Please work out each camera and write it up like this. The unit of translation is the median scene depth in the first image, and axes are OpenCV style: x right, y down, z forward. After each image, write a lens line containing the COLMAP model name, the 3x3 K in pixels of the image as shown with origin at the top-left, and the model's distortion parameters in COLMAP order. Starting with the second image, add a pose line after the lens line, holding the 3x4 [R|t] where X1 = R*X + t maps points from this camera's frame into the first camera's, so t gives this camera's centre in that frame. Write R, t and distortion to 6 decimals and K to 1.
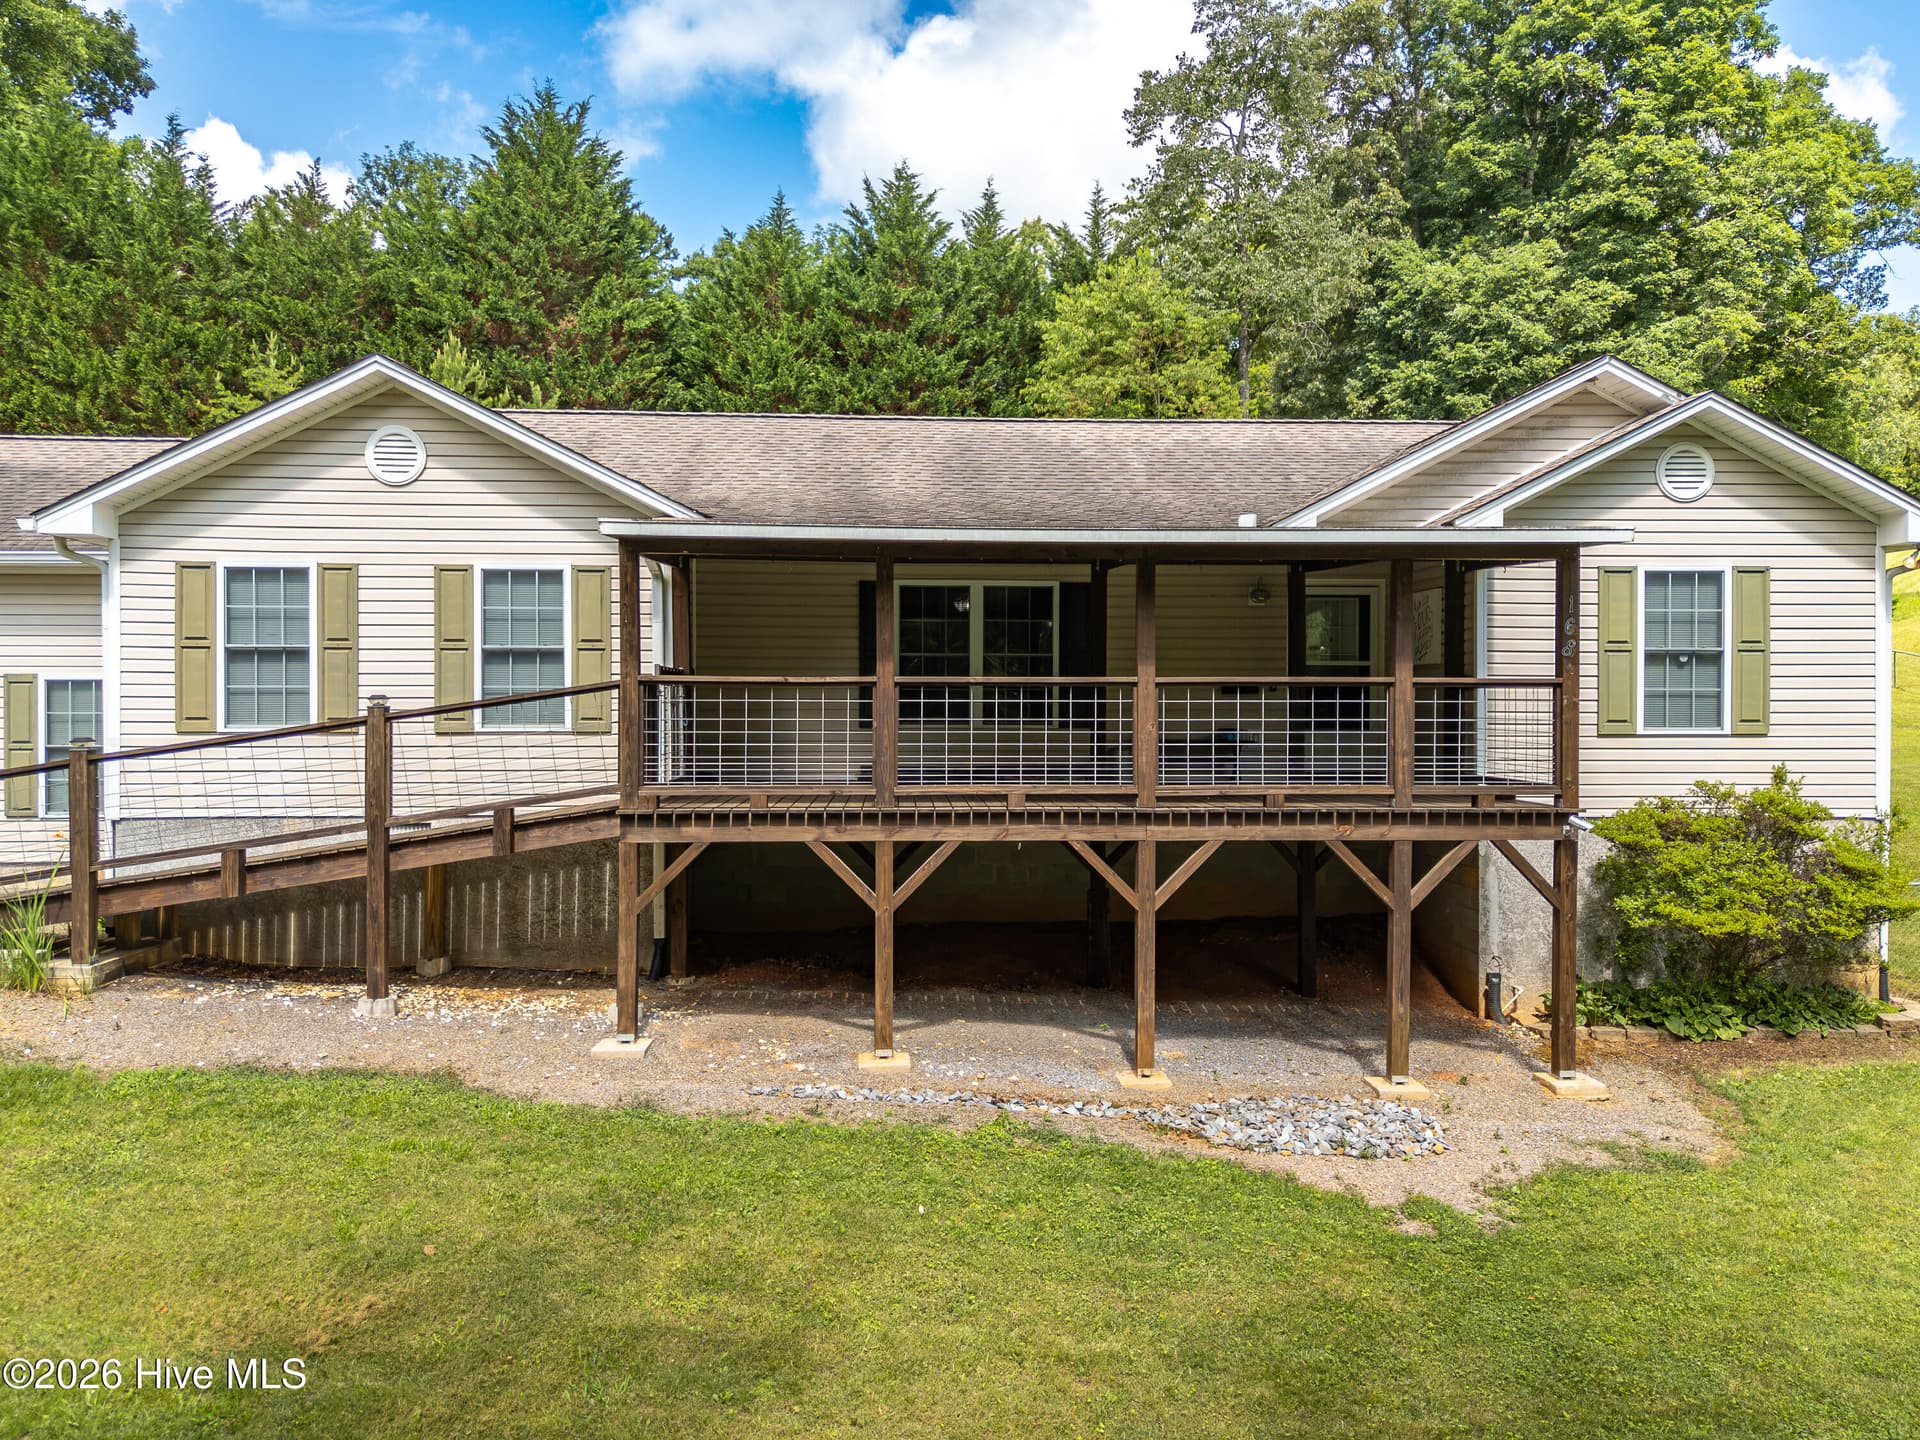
lens RADIAL K [[1421.7, 0, 959.6], [0, 1421.7, 720.0], [0, 0, 1]] dist [0.057853, -0.044241]
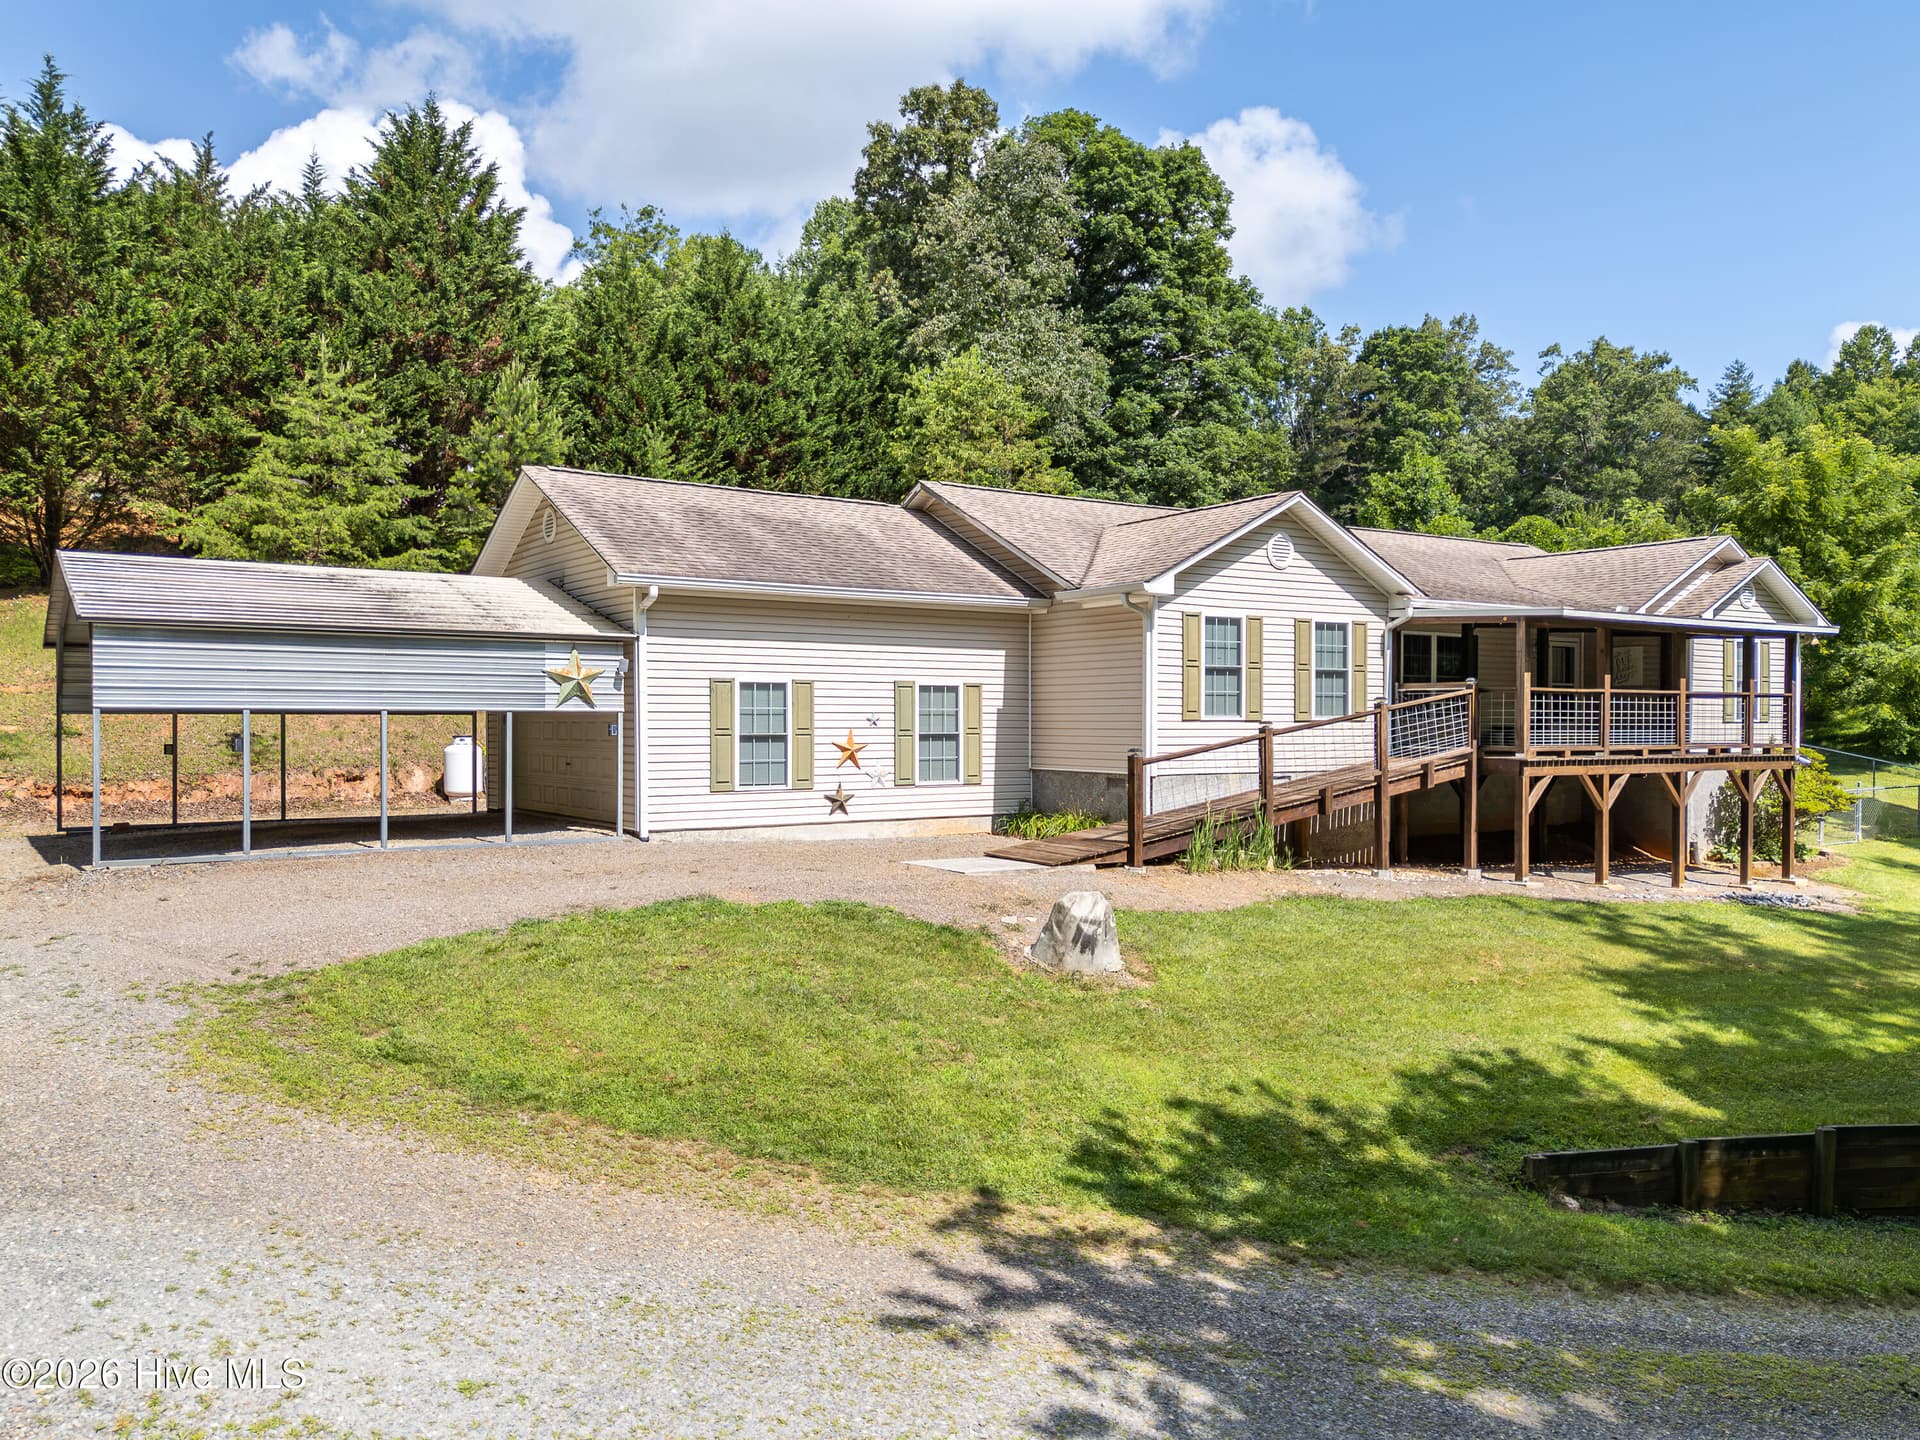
lens RADIAL K [[1461.4, 0, 928.1], [0, 1461.4, 735.0], [0, 0, 1]] dist [0.063030, -0.053426]
pose [[0.864121, -0.004103, 0.503267, -1.565445], [0.004004, 0.999991, 0.001277, 0.021388], [-0.503268, 0.000911, 0.864130, -0.238973]]
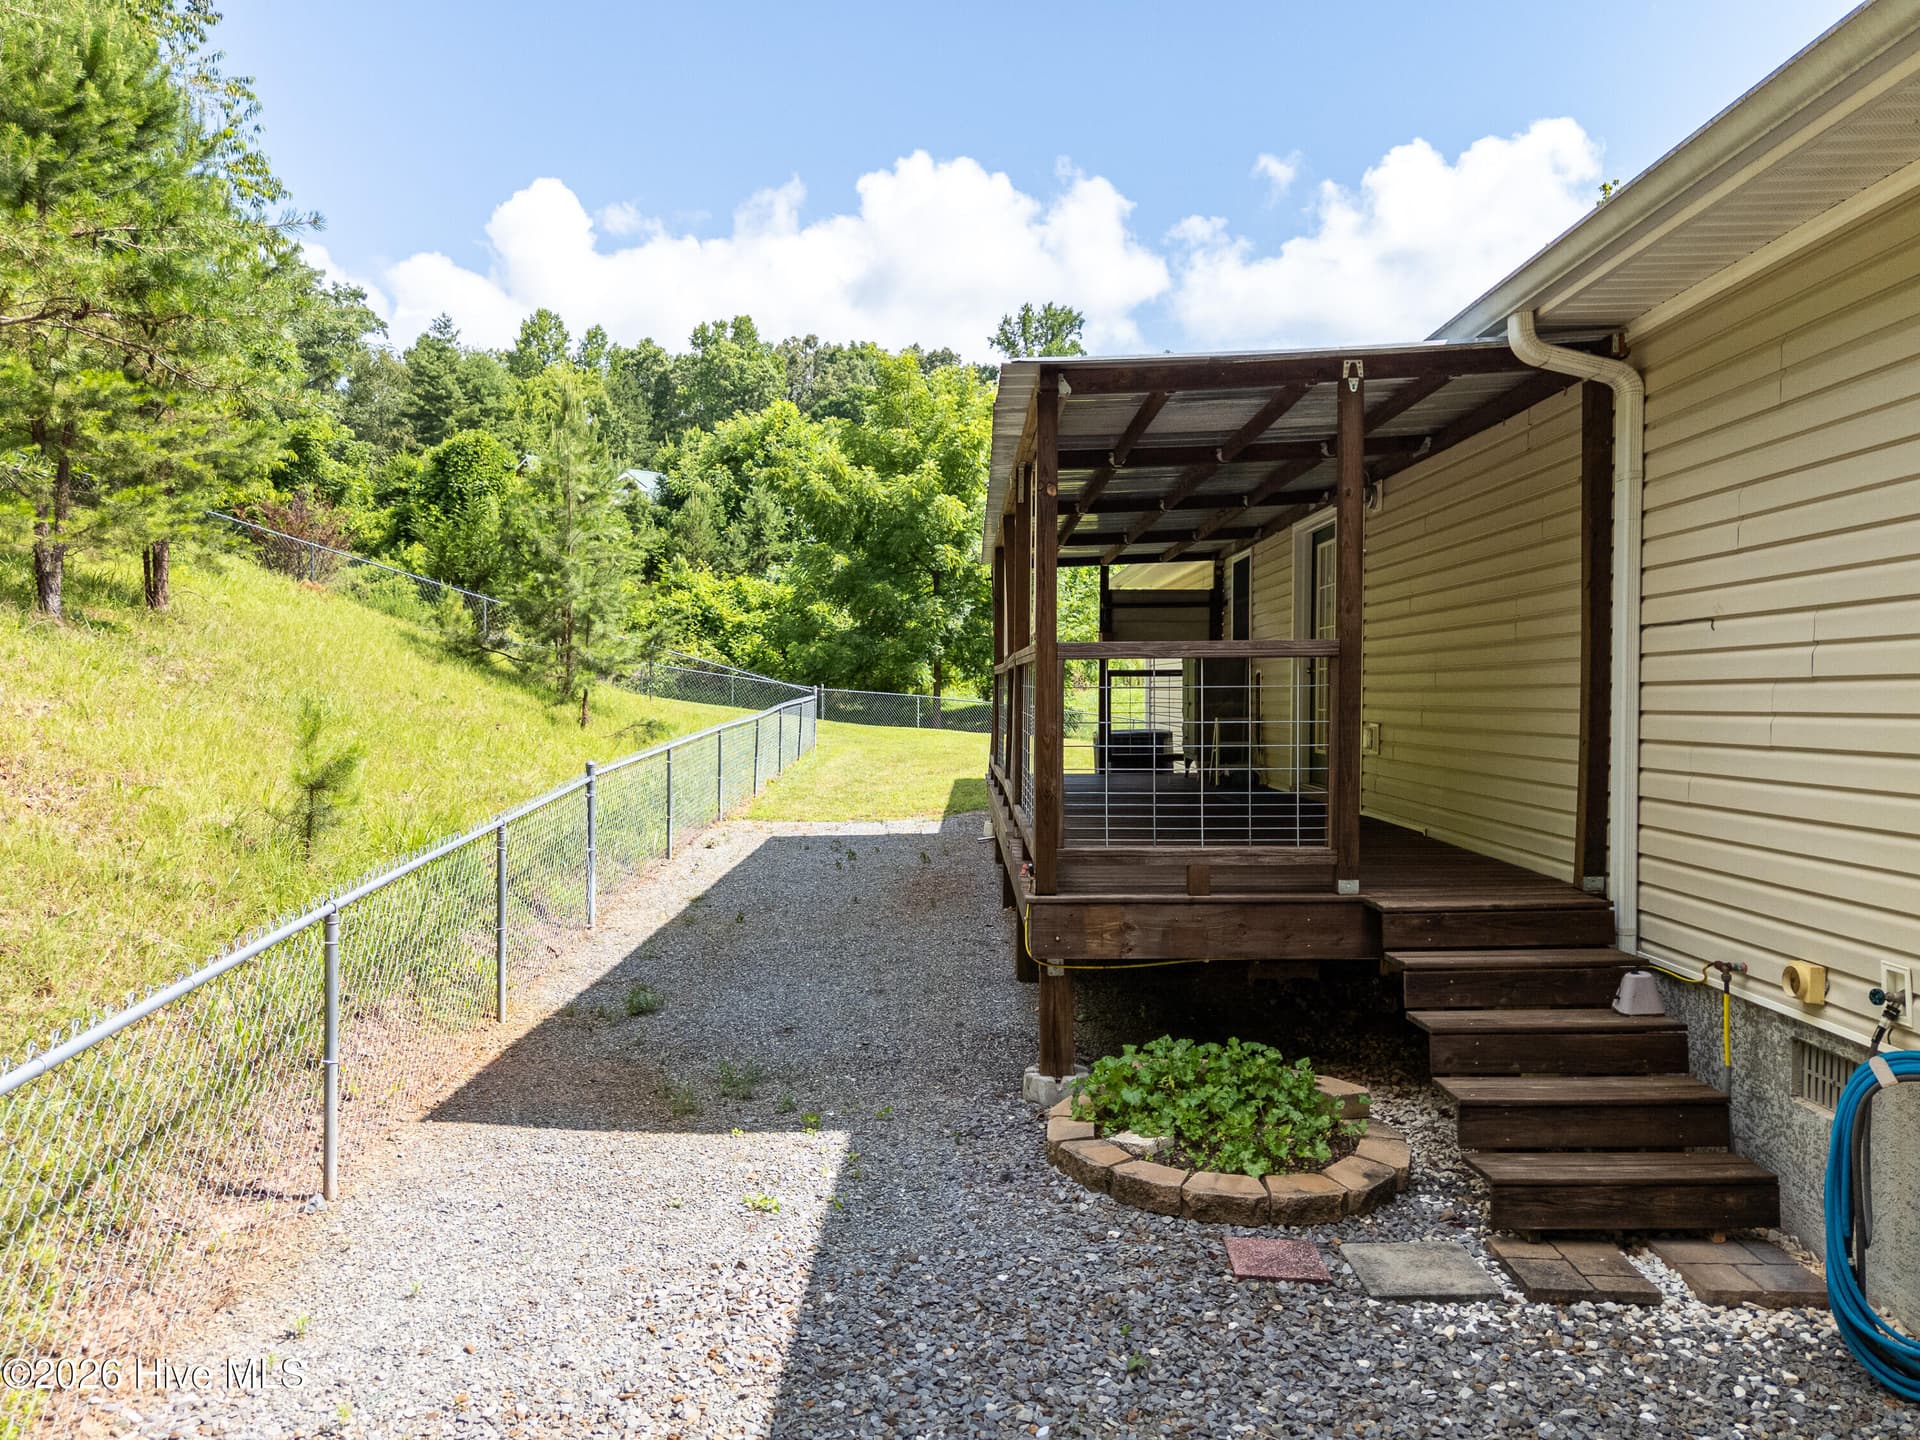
lens RADIAL K [[1421.7, 0, 961.9], [0, 1421.7, 724.3], [0, 0, 1]] dist [0.057853, -0.044241]
pose [[0.054034, -0.022385, 0.998288, -0.893080], [0.005956, 0.999738, 0.022095, -0.015055], [-0.998521, 0.004752, 0.054153, 1.869038]]
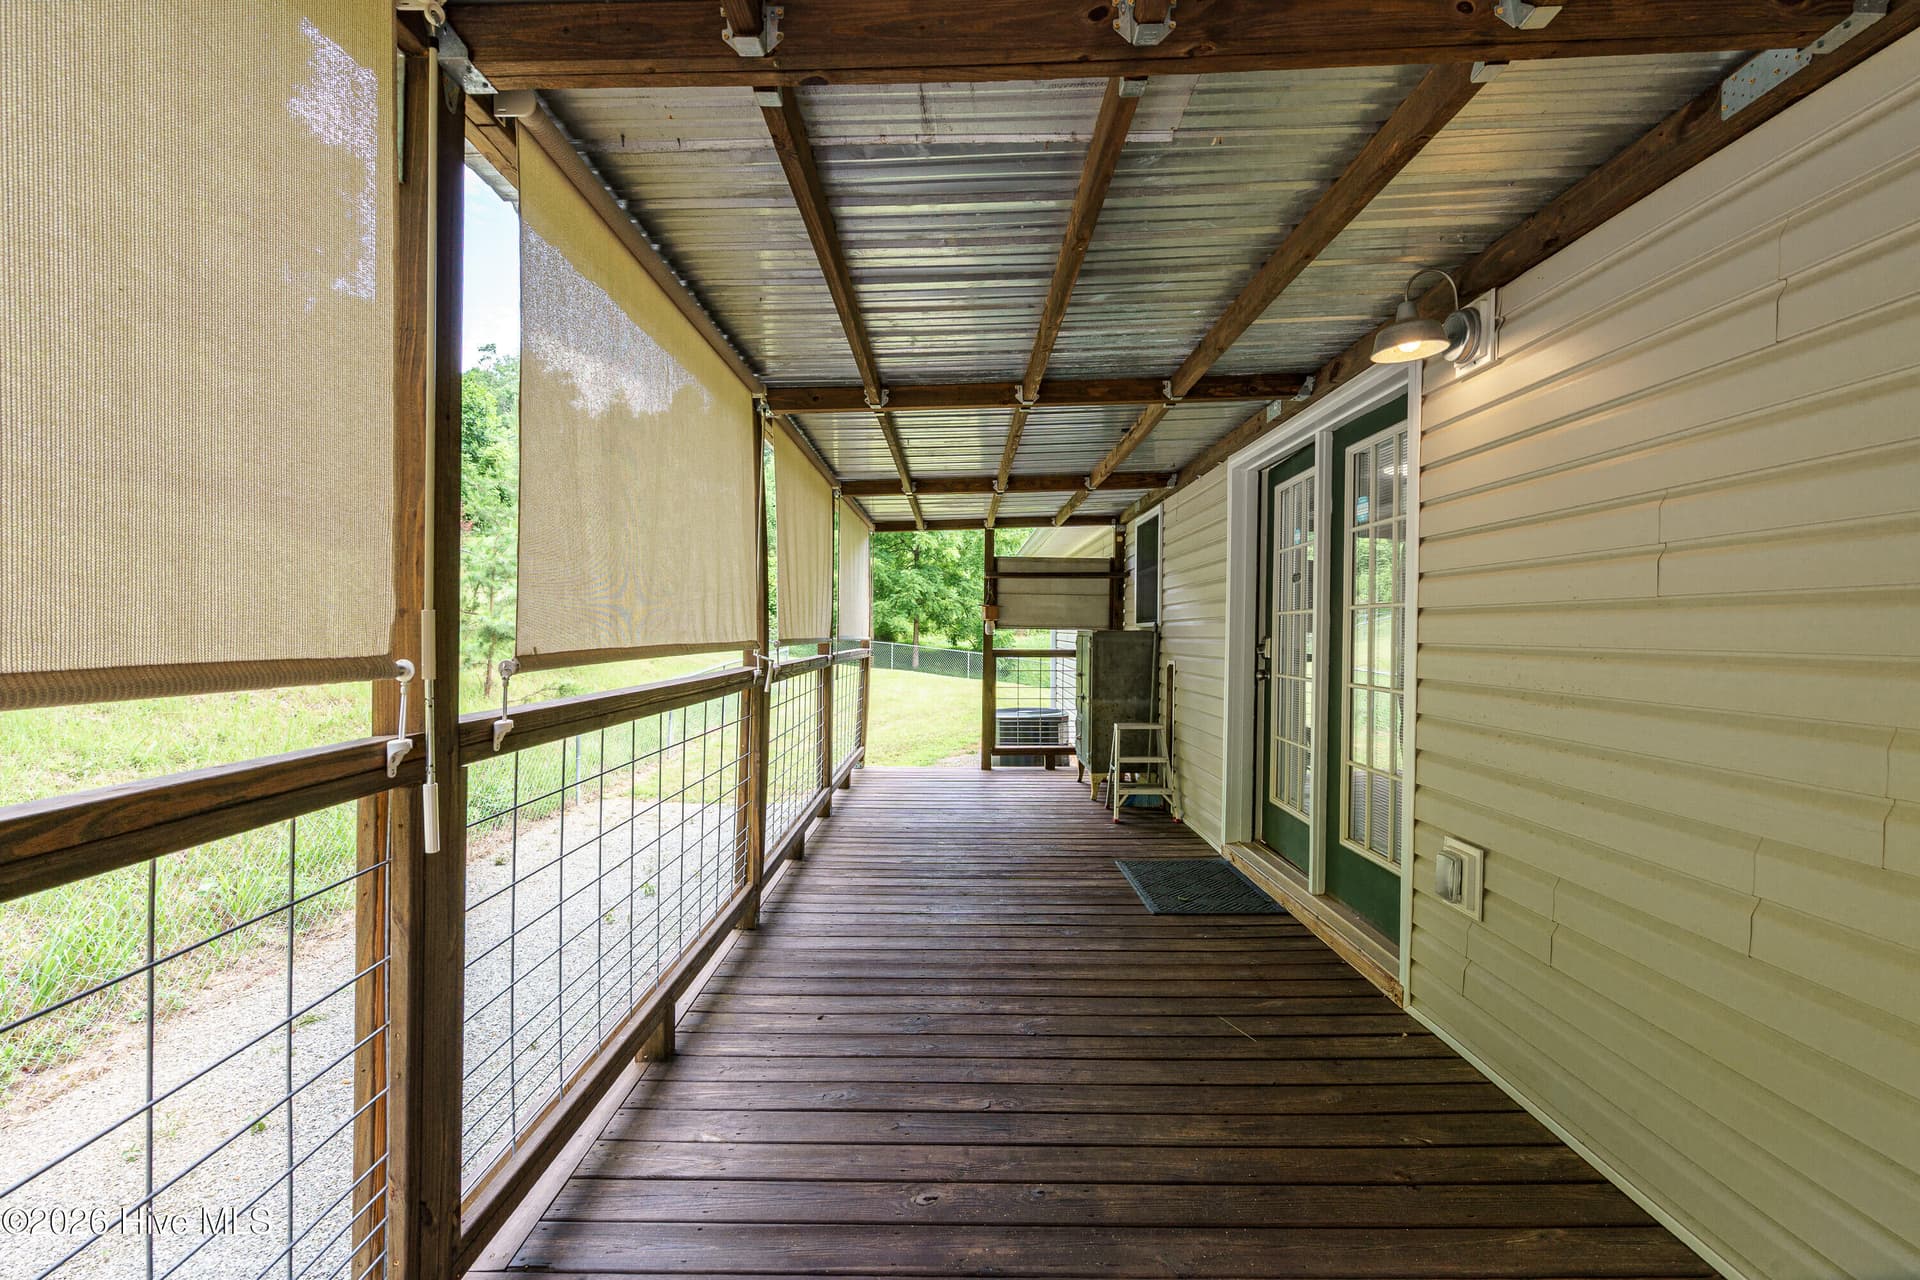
lens RADIAL K [[867.5, 0, 968.6], [0, 867.5, 649.7], [0, 0, 1]] dist [-0.005546, 0.000954]
pose [[0.045561, -0.022490, 0.998708, -0.370253], [-0.002651, 0.999740, 0.022634, -0.044380], [-0.998958, -0.003679, 0.045490, 1.805232]]
